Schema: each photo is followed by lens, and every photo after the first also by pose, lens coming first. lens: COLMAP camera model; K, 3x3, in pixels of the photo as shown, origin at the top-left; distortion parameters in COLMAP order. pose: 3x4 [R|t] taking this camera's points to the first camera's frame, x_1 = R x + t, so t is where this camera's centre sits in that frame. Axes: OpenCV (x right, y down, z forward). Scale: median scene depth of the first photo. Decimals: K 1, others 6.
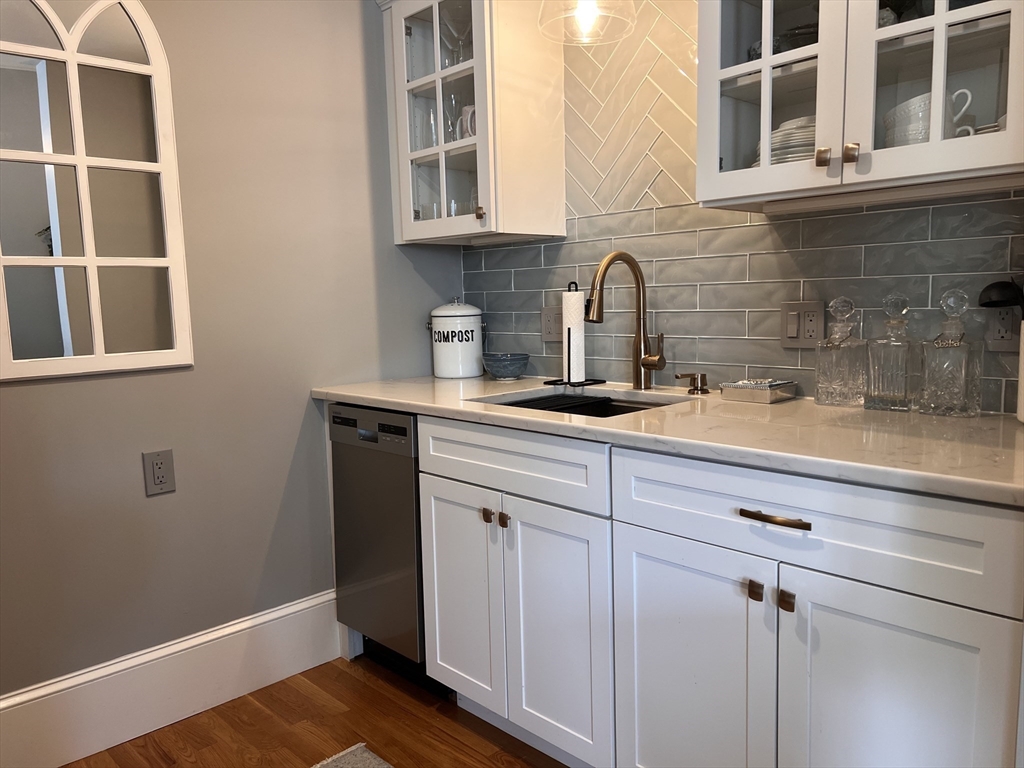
lens RADIAL K [[770.8, 0, 512.0], [0, 770.8, 384.0], [0, 0, 1]] dist [0.073189, -0.104808]
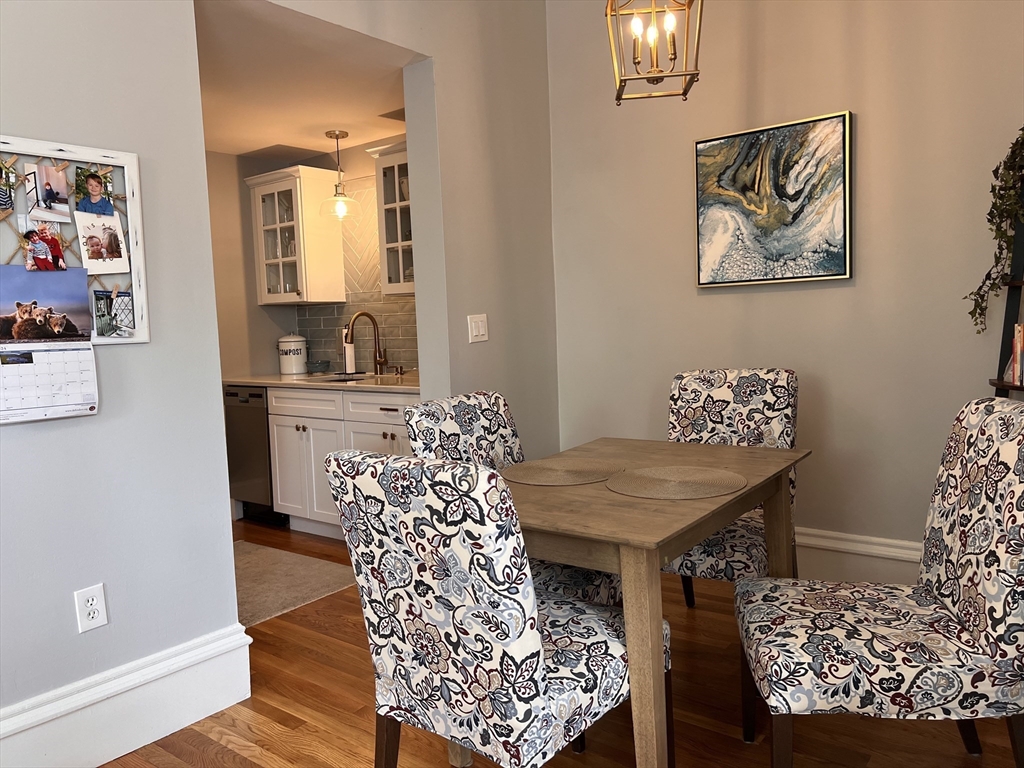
lens RADIAL K [[770.8, 0, 512.0], [0, 770.8, 384.0], [0, 0, 1]] dist [0.073189, -0.104808]
pose [[0.990421, -0.017227, 0.137004, 0.216683], [0.022587, 0.999035, -0.037670, 0.108197], [-0.136223, 0.040403, 0.989854, -1.040888]]
